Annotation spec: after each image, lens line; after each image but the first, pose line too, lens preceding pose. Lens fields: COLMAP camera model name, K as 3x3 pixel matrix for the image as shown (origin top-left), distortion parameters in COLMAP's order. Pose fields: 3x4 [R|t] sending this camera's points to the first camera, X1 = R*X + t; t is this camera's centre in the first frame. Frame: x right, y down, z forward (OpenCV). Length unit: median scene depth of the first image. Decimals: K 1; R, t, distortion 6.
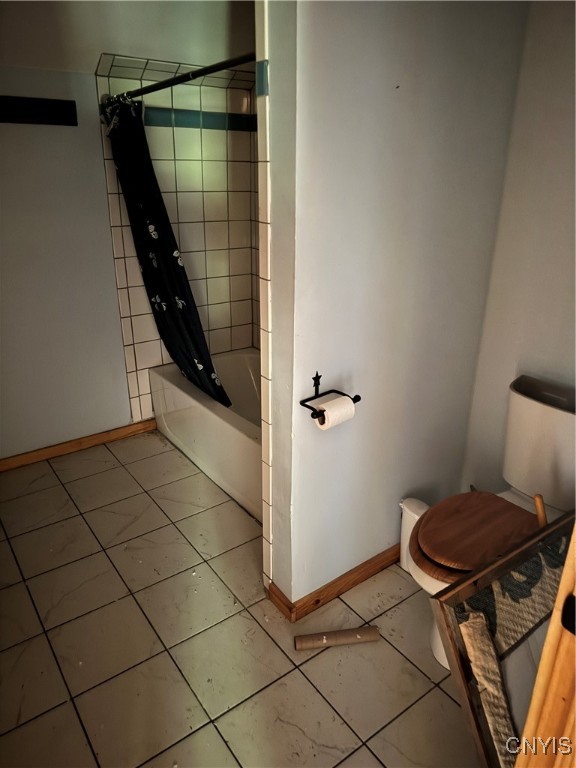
lens RADIAL K [[546.1, 0, 288.0], [0, 546.1, 384.0], [0, 0, 1]] dist [0.023423, -0.030167]
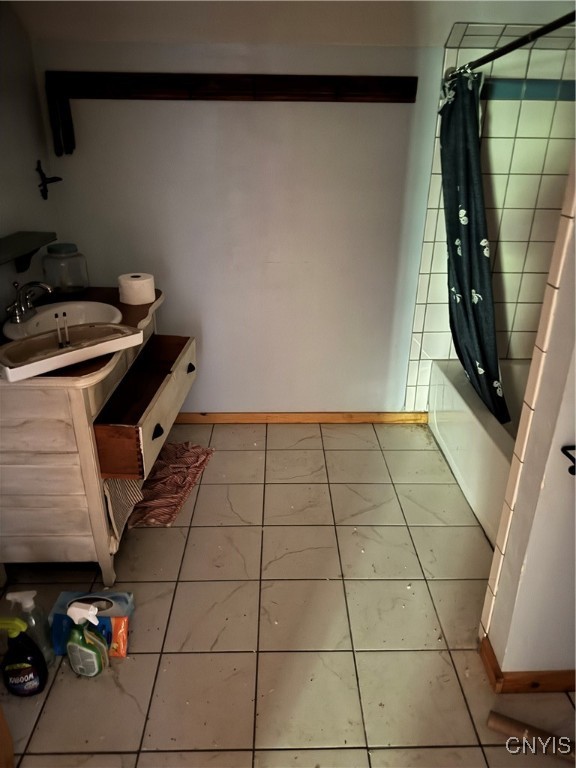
lens RADIAL K [[546.1, 0, 288.0], [0, 546.1, 384.0], [0, 0, 1]] dist [0.023423, -0.030167]
pose [[0.816635, 0.233018, -0.528024, 0.062756], [-0.214886, 0.971856, 0.096543, -0.030939], [0.535659, 0.034624, 0.843724, 0.075171]]
